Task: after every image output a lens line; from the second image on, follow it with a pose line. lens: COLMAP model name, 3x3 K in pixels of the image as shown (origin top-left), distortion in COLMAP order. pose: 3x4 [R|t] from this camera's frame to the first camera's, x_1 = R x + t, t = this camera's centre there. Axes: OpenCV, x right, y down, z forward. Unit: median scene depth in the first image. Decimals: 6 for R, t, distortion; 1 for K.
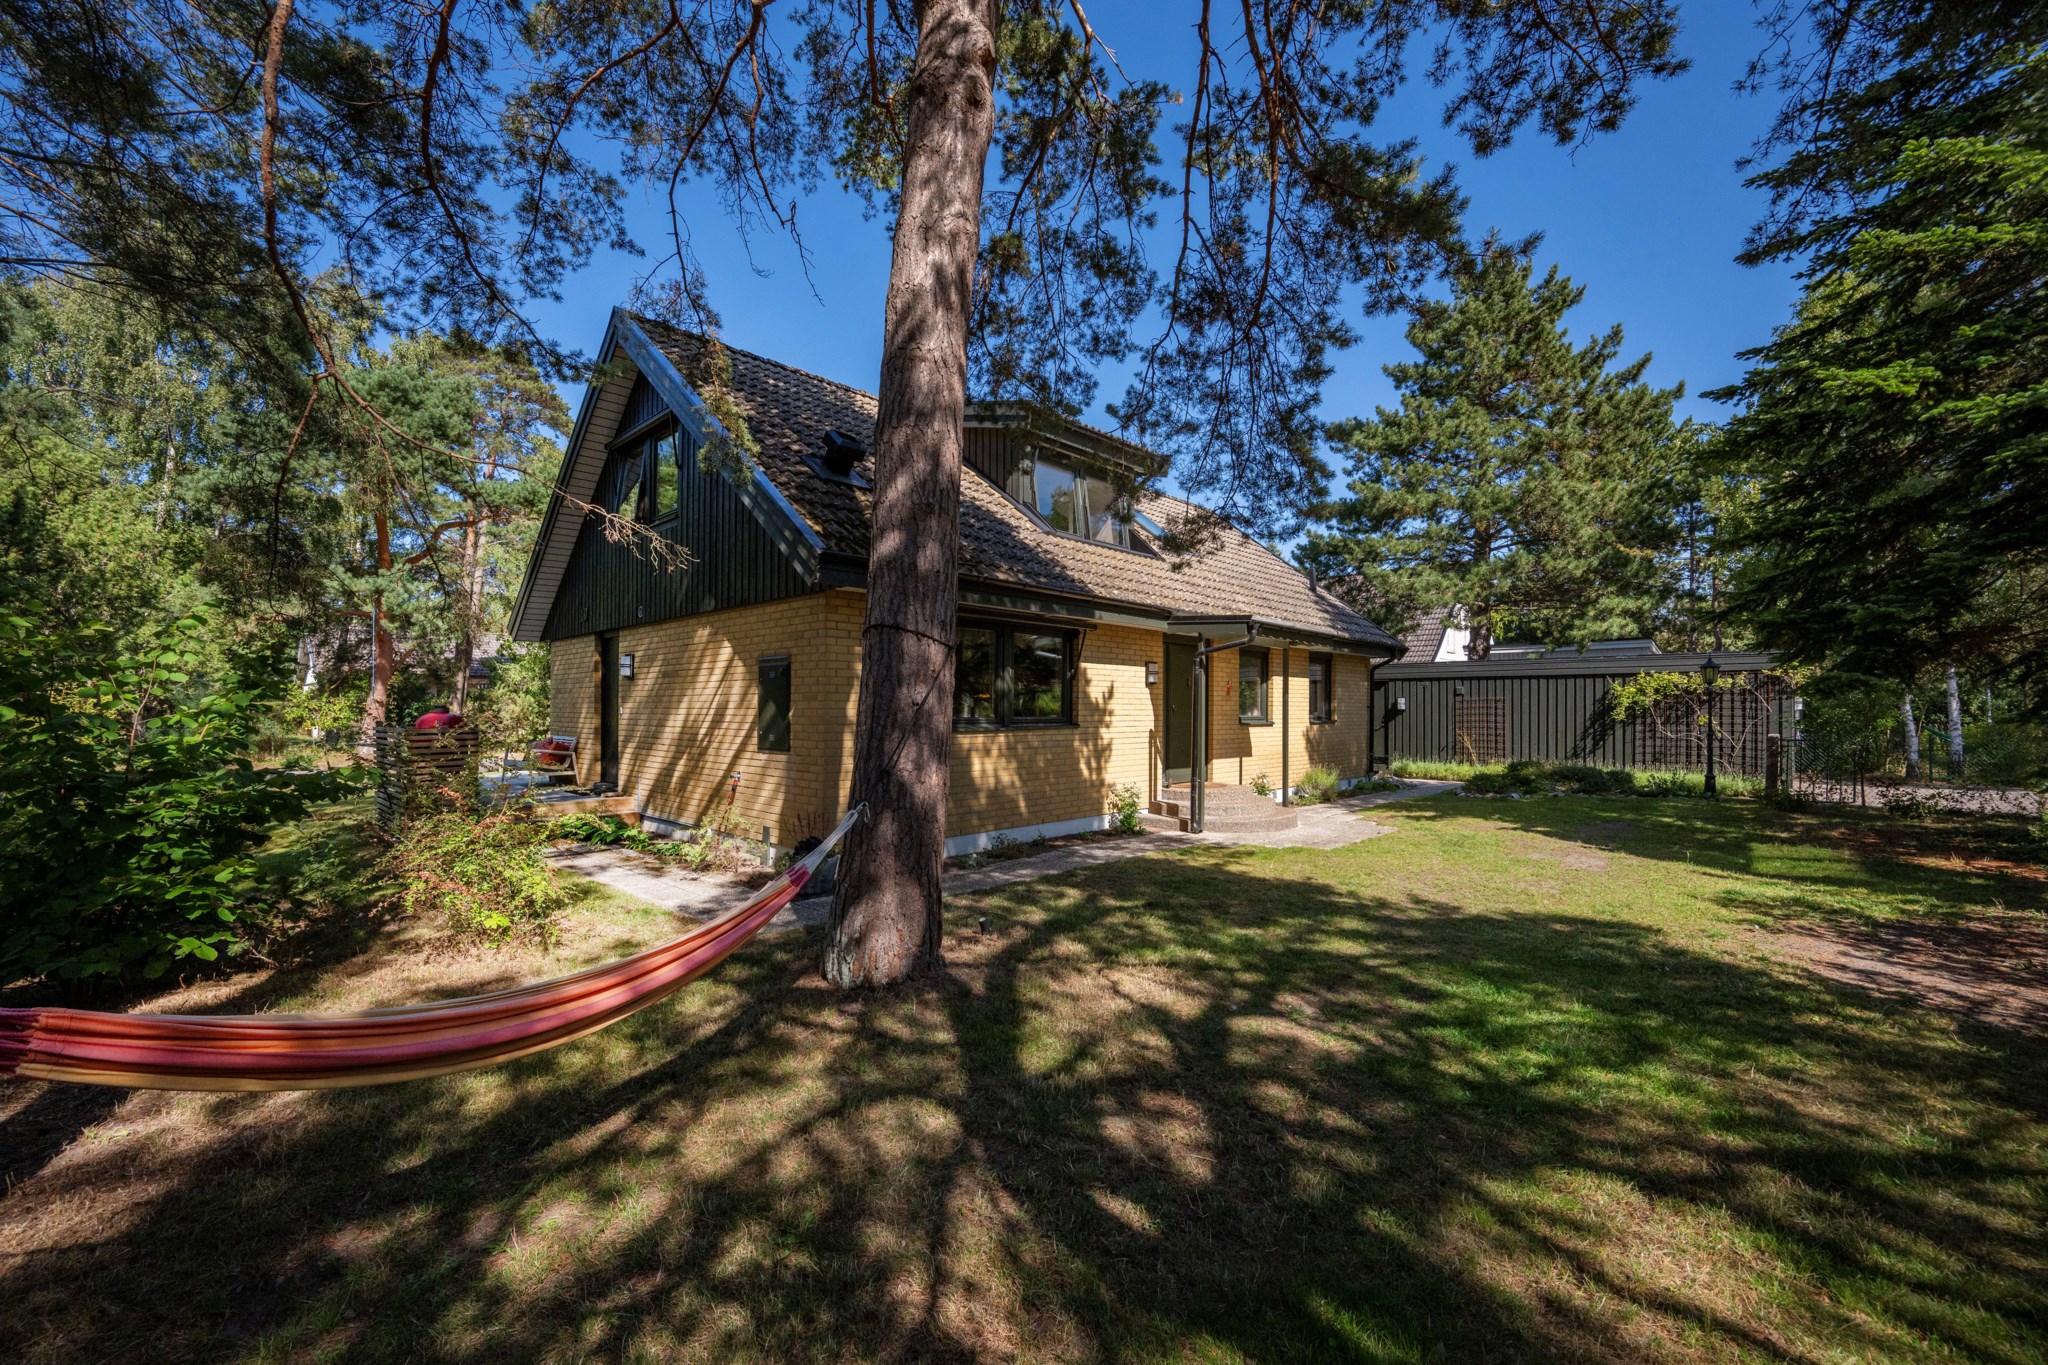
lens RADIAL K [[837.5, 0, 1024.0], [0, 837.5, 682.5], [0, 0, 1]] dist [-0.001011, -0.000420]
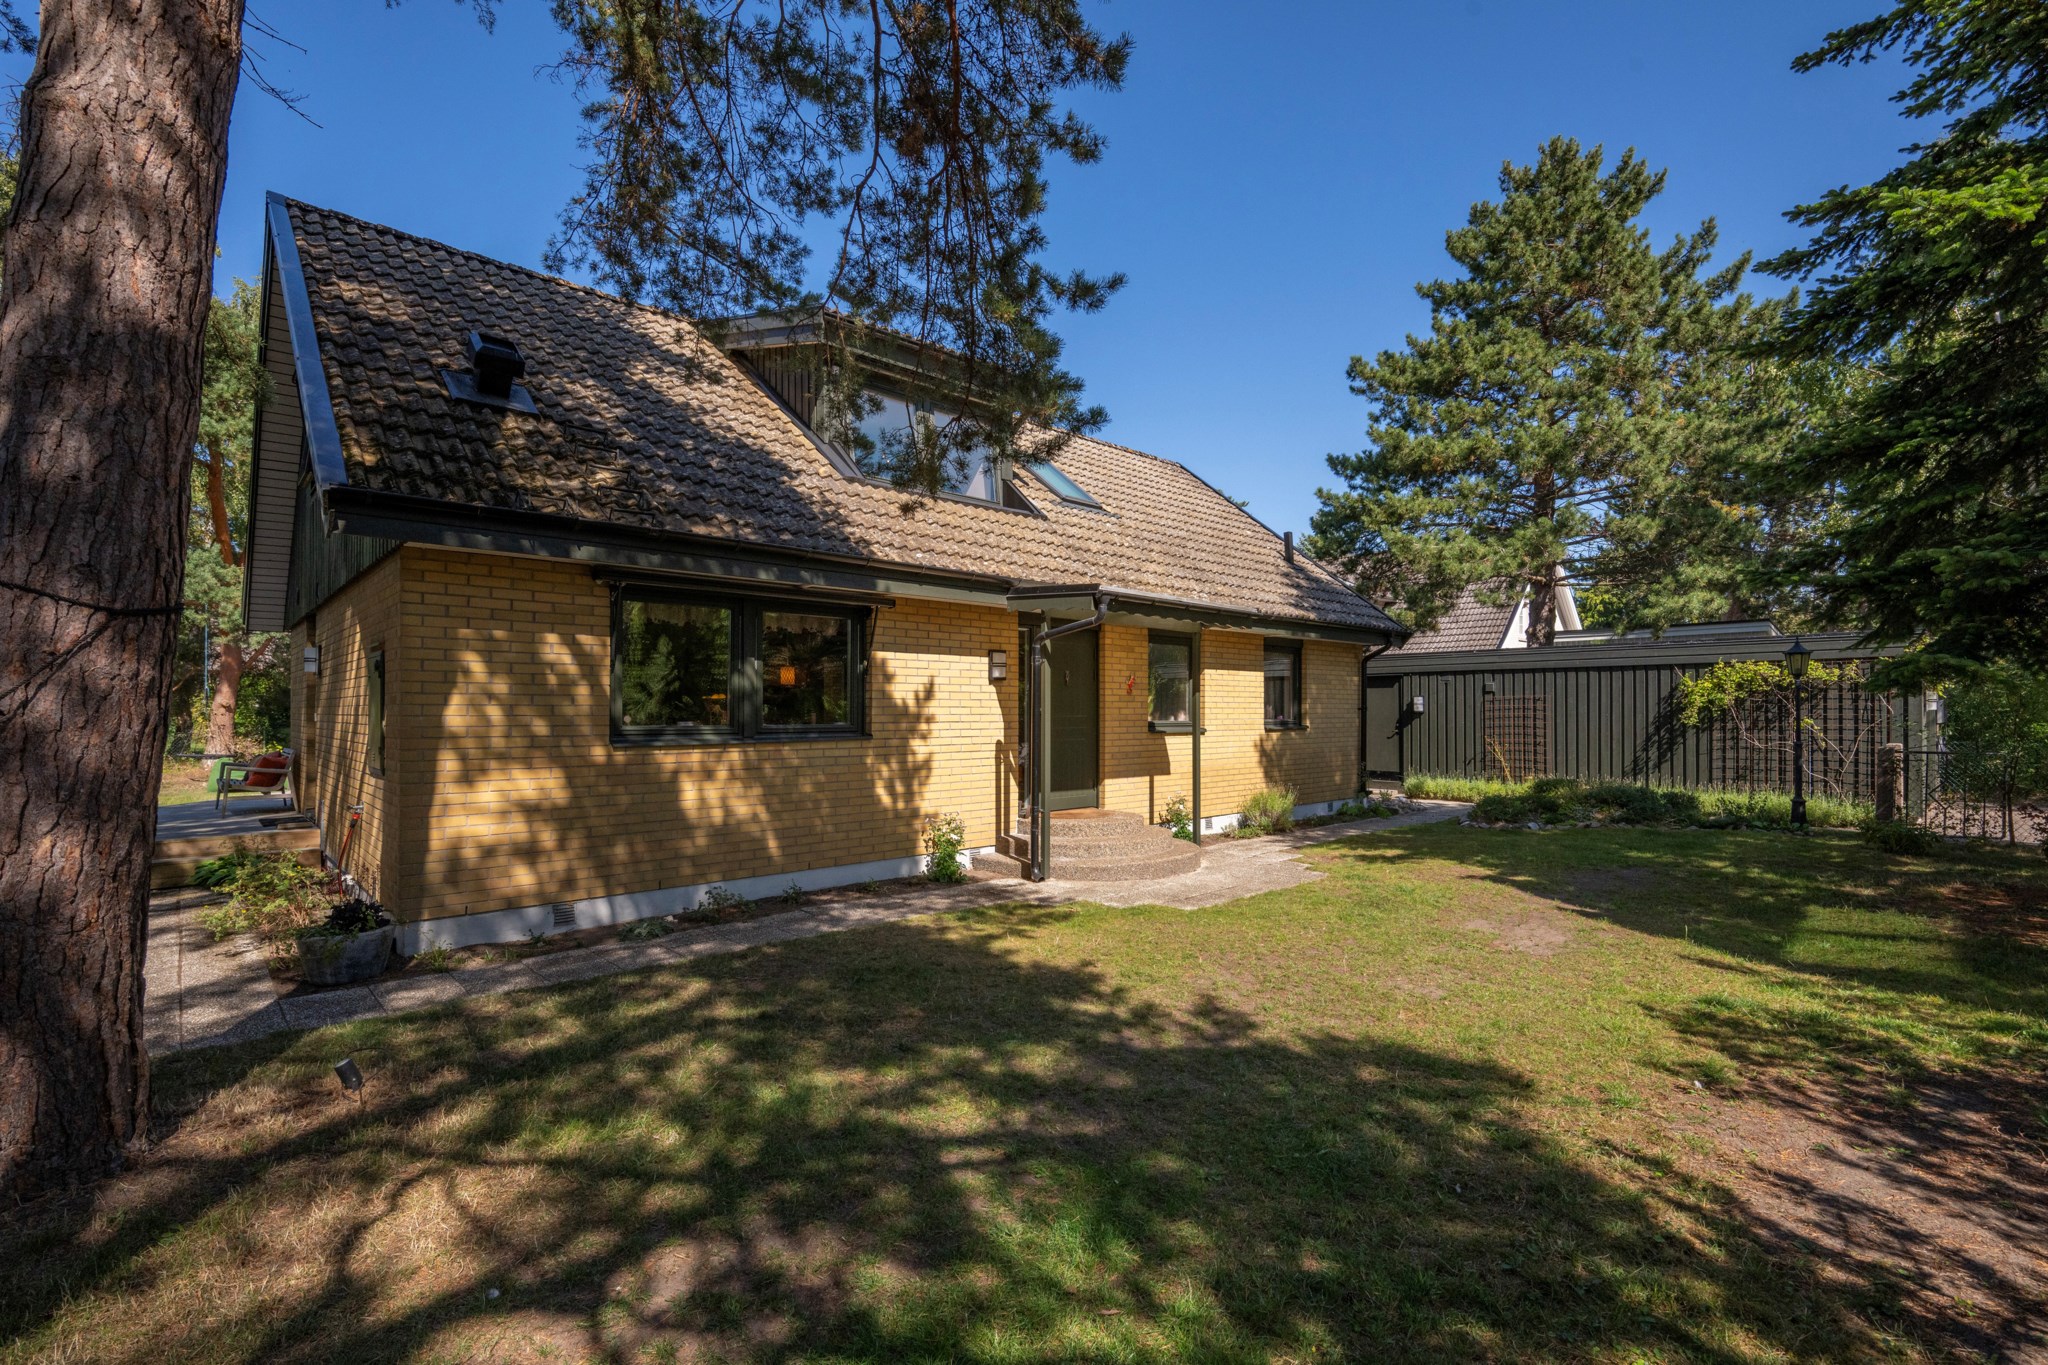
lens RADIAL K [[946.0, 0, 1024.0], [0, 946.0, 682.5], [0, 0, 1]] dist [-0.001504, 0.001128]
pose [[0.998484, -0.005704, -0.054739, 0.210081], [0.005751, 0.999983, 0.000684, 0.003380], [0.054735, -0.000997, 0.998500, 0.148062]]
